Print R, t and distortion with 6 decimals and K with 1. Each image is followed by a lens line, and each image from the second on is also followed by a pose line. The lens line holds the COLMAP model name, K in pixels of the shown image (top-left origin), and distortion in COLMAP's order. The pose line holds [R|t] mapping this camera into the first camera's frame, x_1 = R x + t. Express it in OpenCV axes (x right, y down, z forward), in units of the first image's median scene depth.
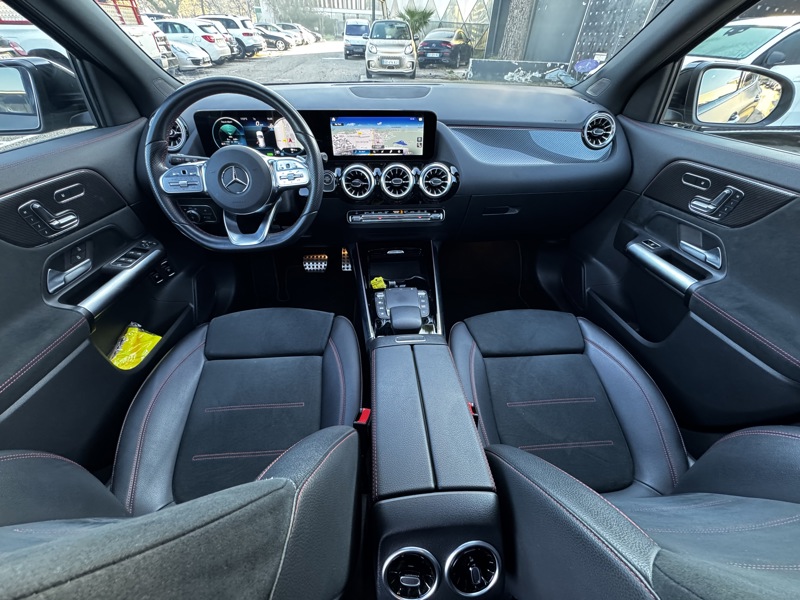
lens RADIAL K [[318.3, 0, 408.2], [0, 318.3, 299.4], [0, 0, 1]] dist [-0.009598, -0.000823]
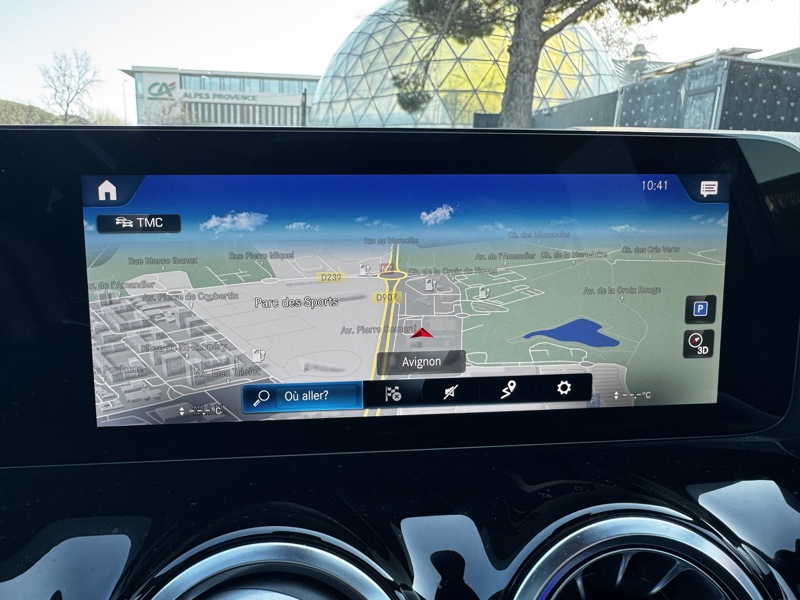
lens RADIAL K [[550.5, 0, 396.8], [0, 550.5, 300.5], [0, 0, 1]] dist [-0.019228, -0.002341]
pose [[0.999066, -0.022243, 0.037053, -0.112781], [0.036943, 0.884436, -0.465197, -0.386950], [-0.022424, 0.466131, 0.884431, 0.762882]]
